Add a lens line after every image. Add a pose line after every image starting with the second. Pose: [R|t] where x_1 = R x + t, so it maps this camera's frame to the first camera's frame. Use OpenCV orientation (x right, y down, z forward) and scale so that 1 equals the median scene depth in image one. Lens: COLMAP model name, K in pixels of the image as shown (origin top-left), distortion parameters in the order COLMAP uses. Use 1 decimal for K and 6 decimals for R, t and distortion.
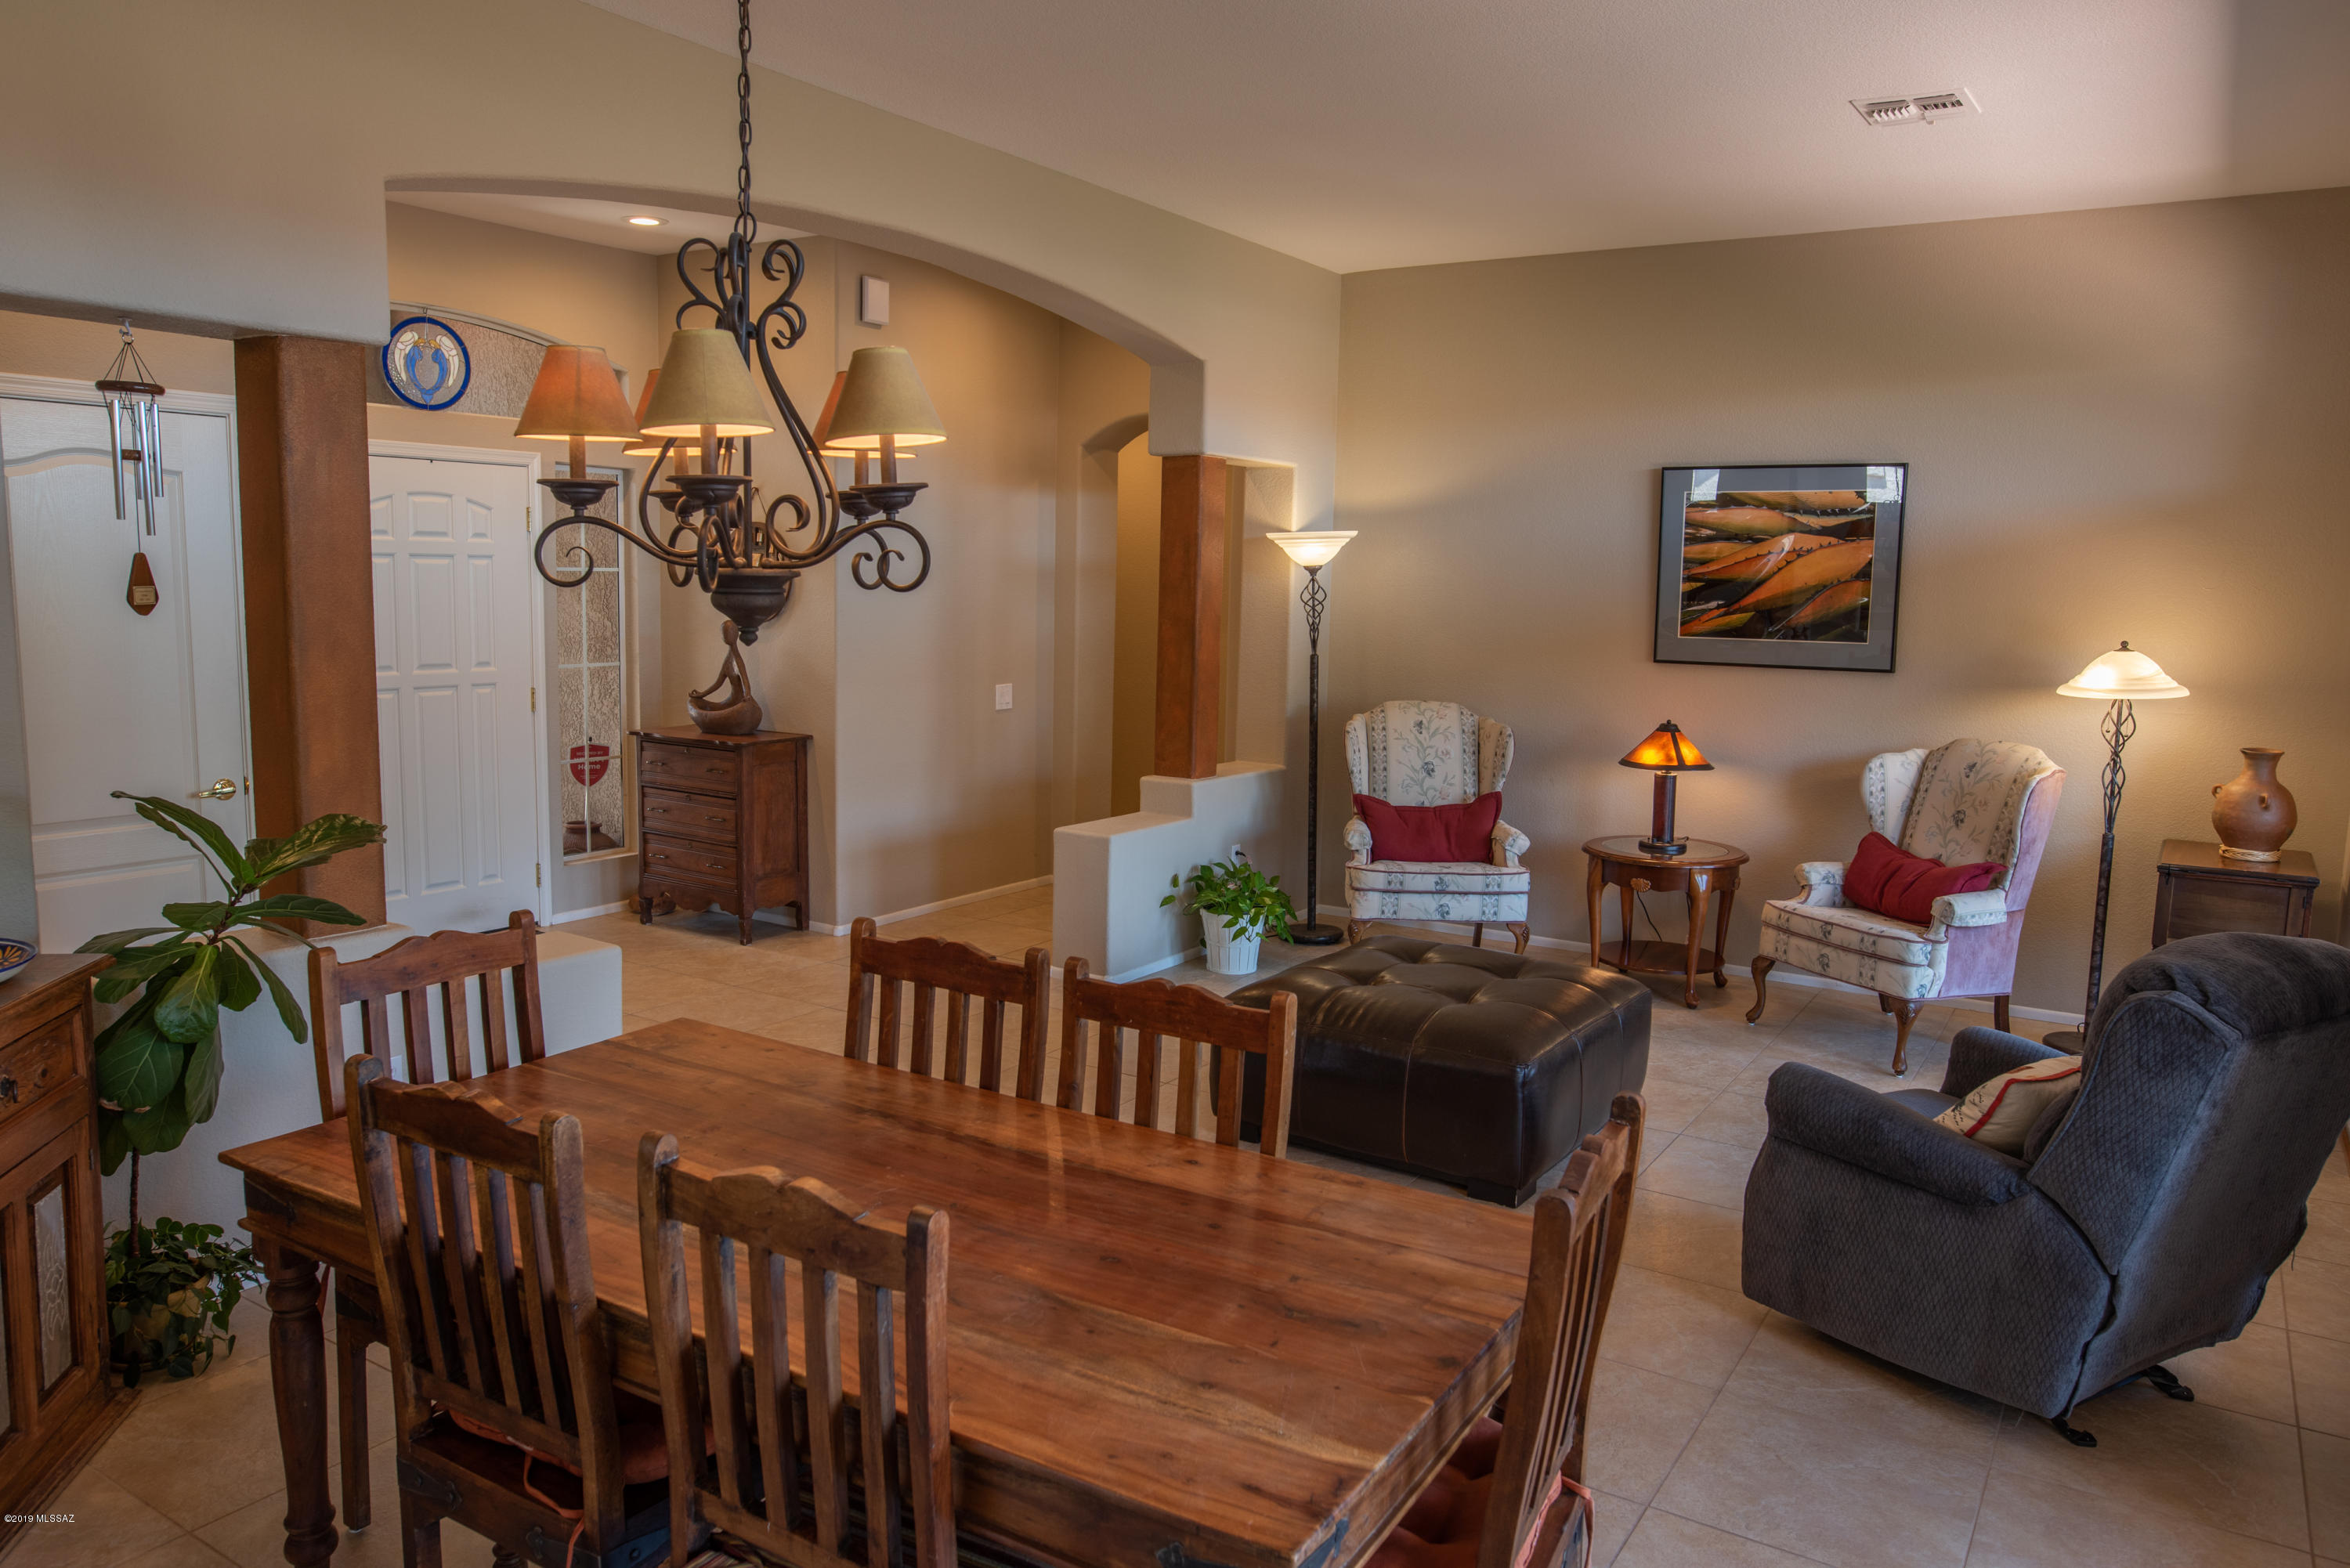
lens RADIAL K [[1619.6, 0, 1180.4], [0, 1619.6, 775.7], [0, 0, 1]] dist [-0.049946, 0.042696]
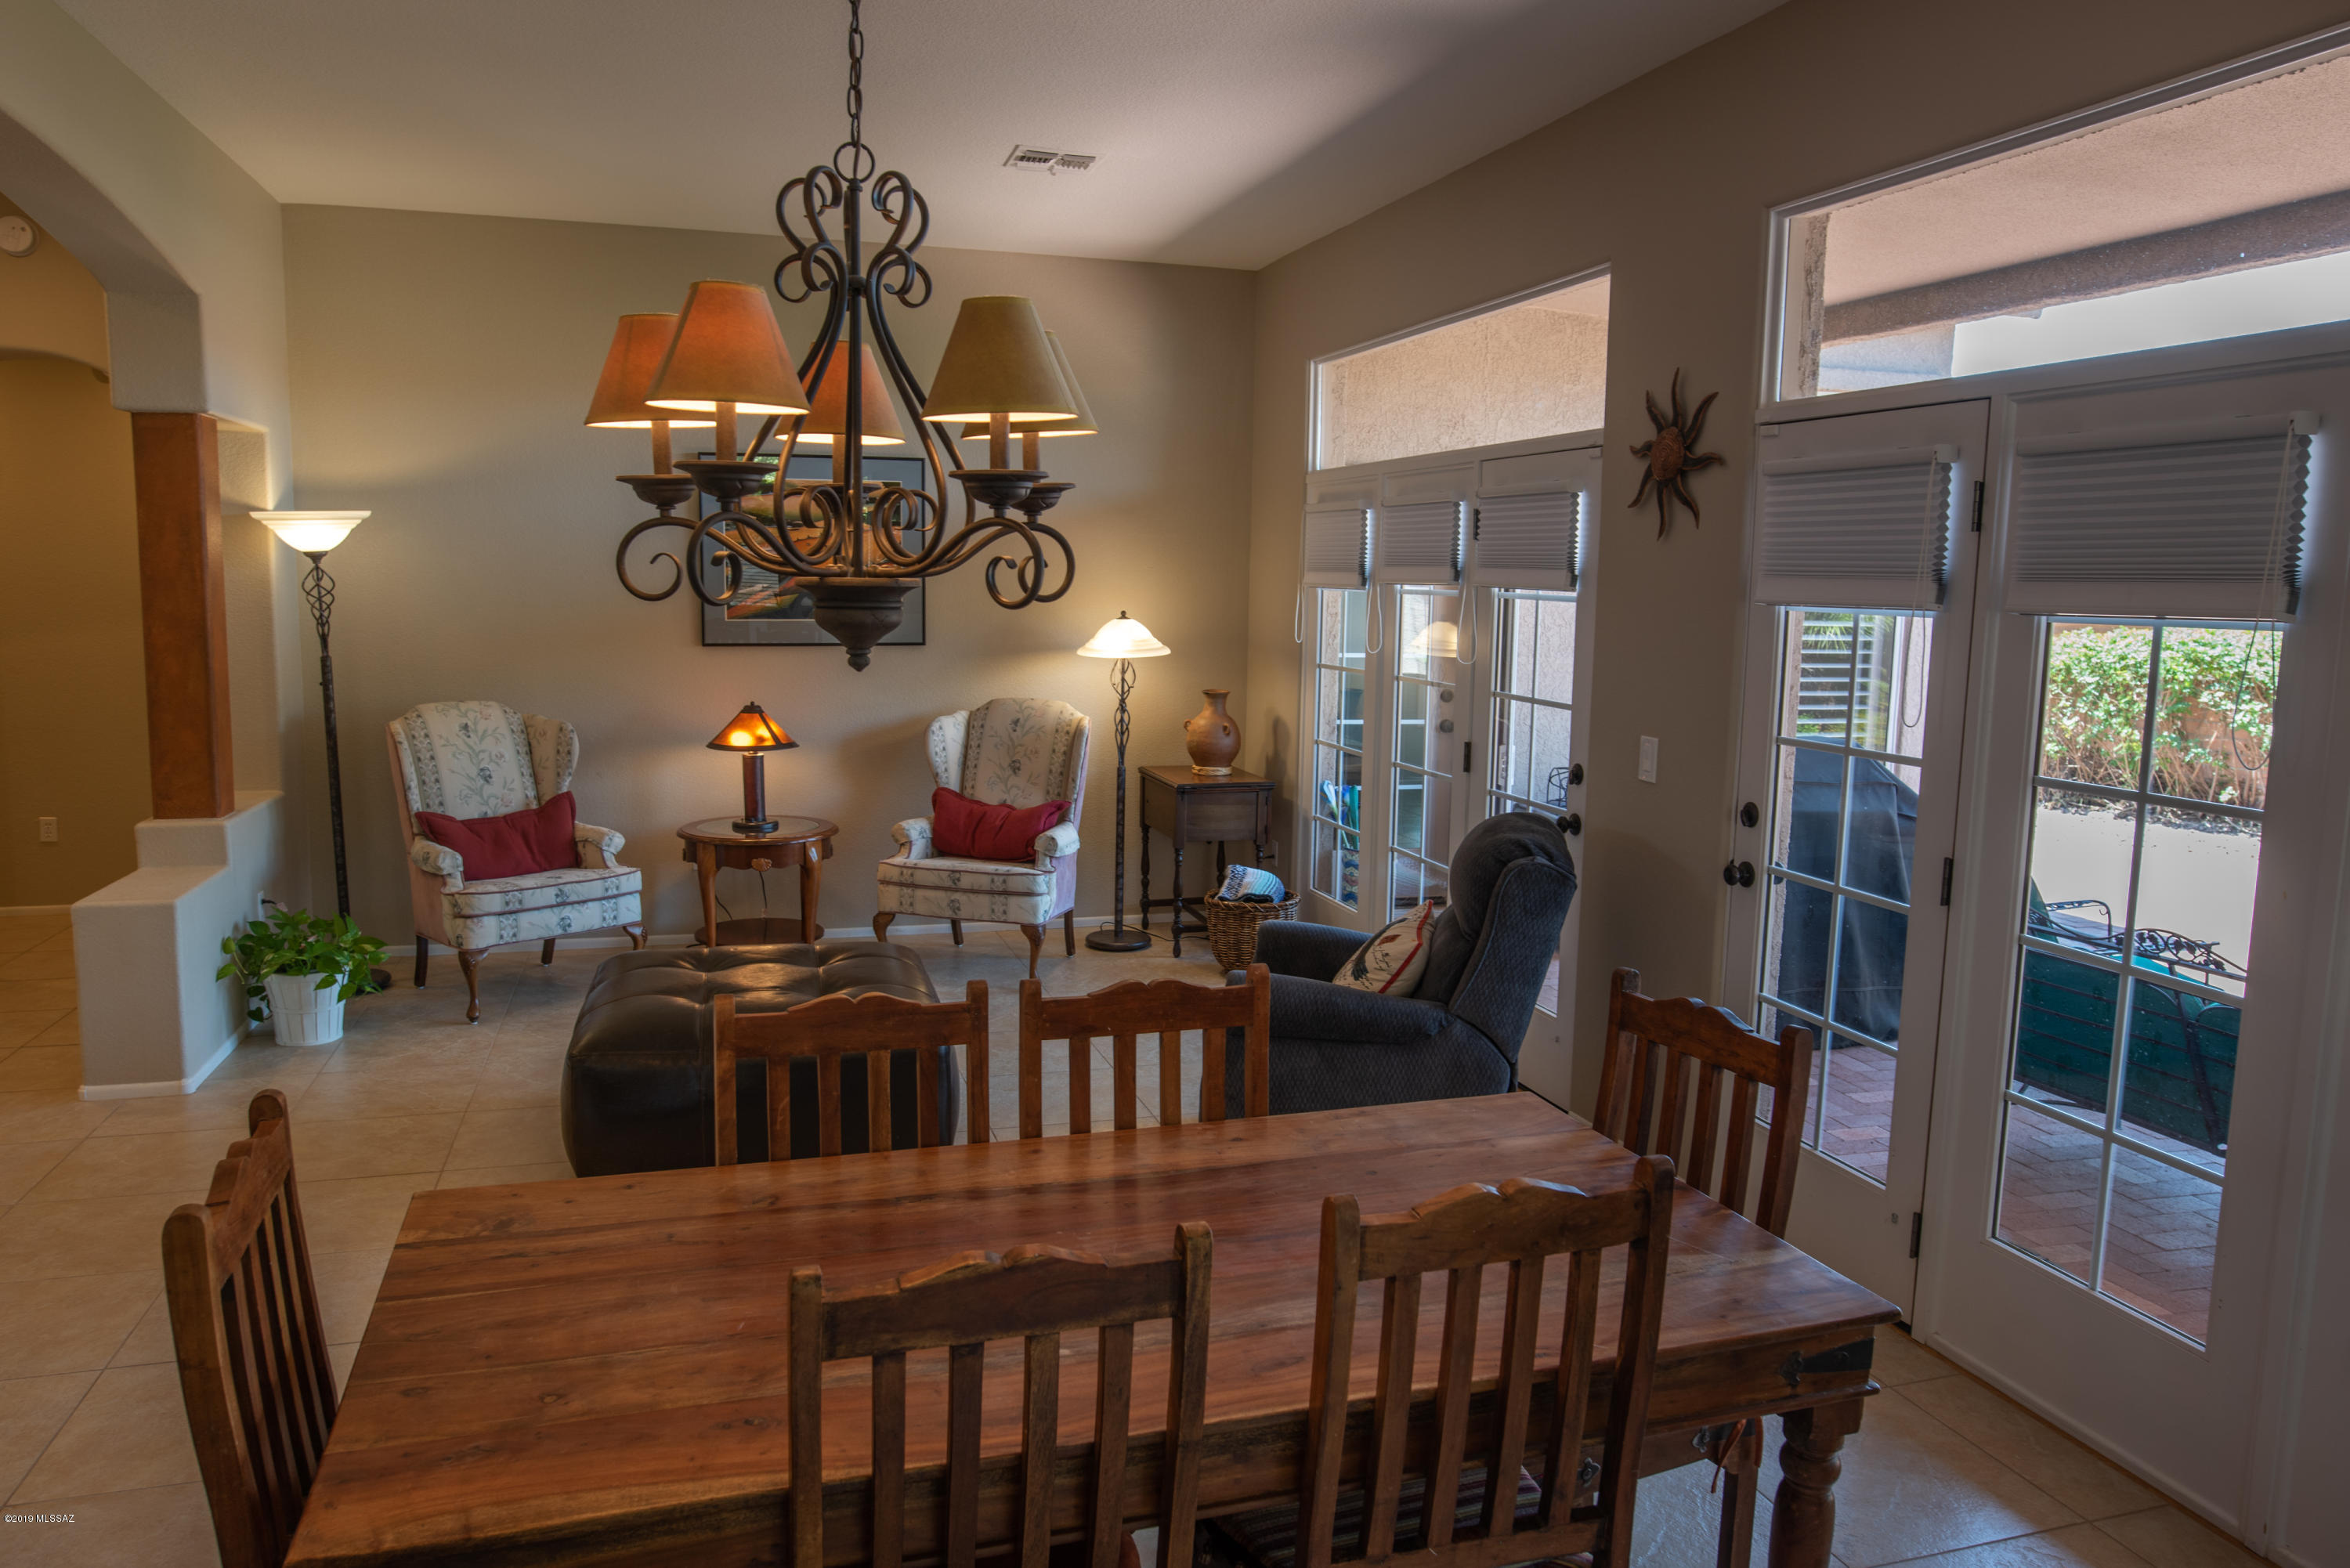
lens RADIAL K [[1619.6, 0, 1185.2], [0, 1619.6, 777.7], [0, 0, 1]] dist [-0.049946, 0.042696]
pose [[0.647718, -0.105991, 0.754472, -0.298899], [0.091497, 0.993930, 0.061080, -0.024111], [-0.756366, 0.029469, 0.653484, 0.125151]]
